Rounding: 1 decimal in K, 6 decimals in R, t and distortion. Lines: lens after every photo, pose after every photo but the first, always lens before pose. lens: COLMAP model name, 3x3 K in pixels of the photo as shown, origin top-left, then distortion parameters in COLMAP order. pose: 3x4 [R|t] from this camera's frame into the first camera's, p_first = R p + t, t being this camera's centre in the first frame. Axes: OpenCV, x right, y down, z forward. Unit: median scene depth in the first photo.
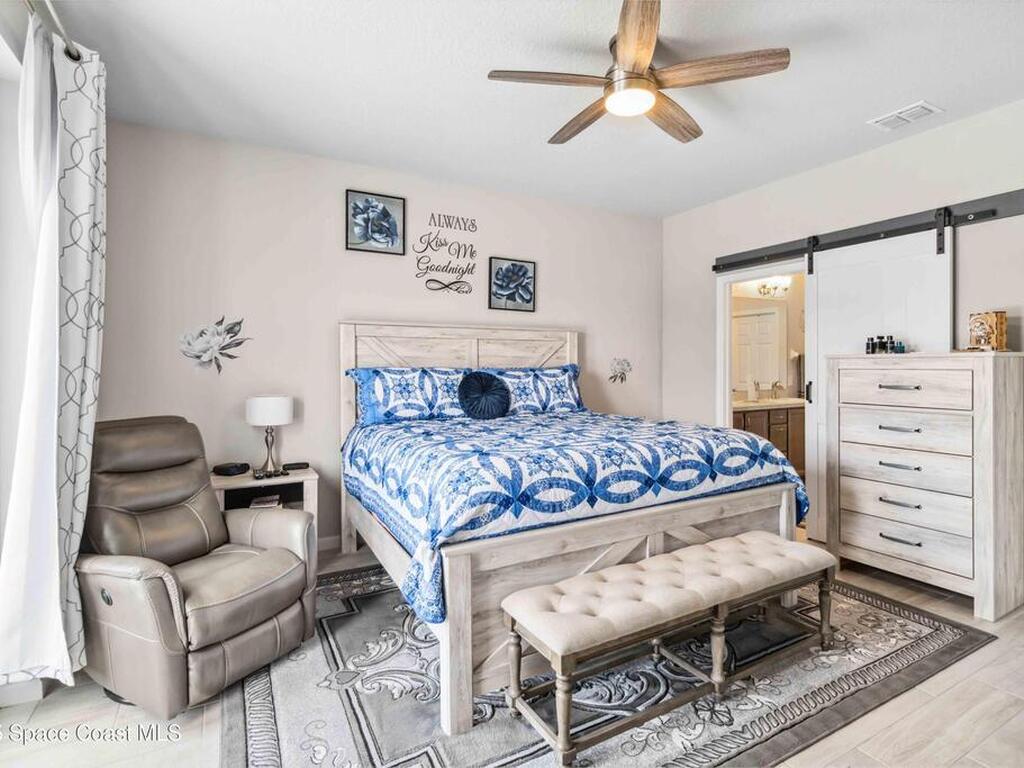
lens RADIAL K [[530.4, 0, 527.1], [0, 530.4, 365.3], [0, 0, 1]] dist [0.004654, -0.001632]
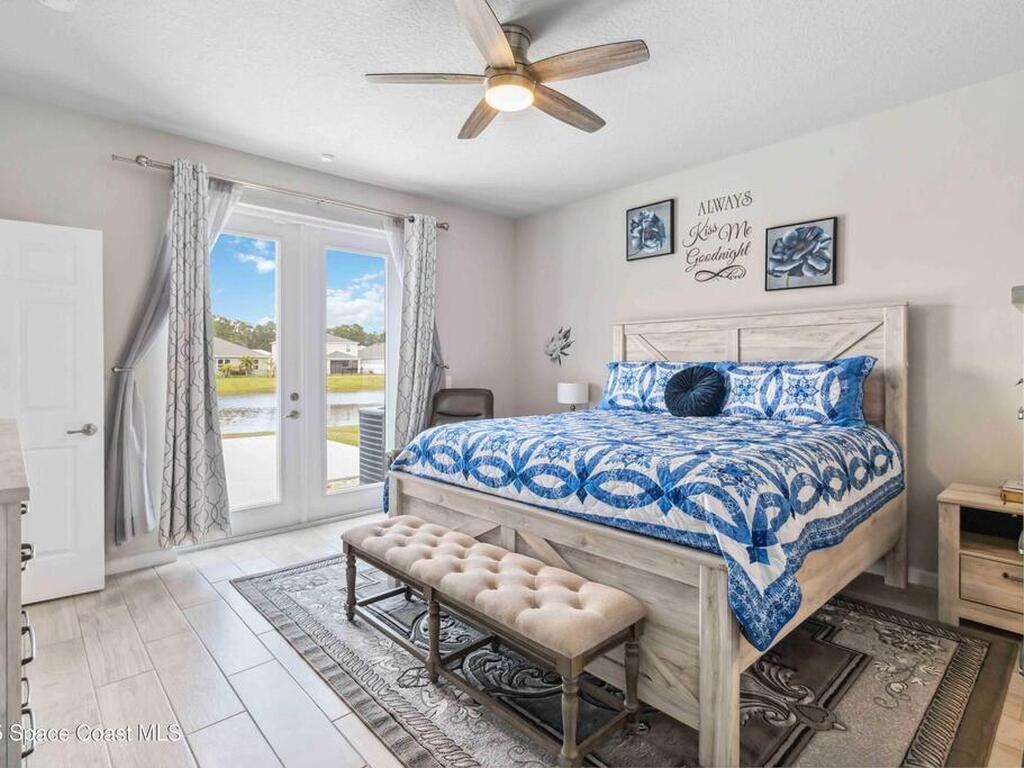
lens RADIAL K [[530.4, 0, 515.7], [0, 530.4, 362.6], [0, 0, 1]] dist [0.004654, -0.001632]
pose [[0.231050, -0.002100, -0.972940, 0.765846], [0.000438, 0.999998, -0.002054, 0.008621], [0.972942, 0.000048, 0.231051, 0.500888]]
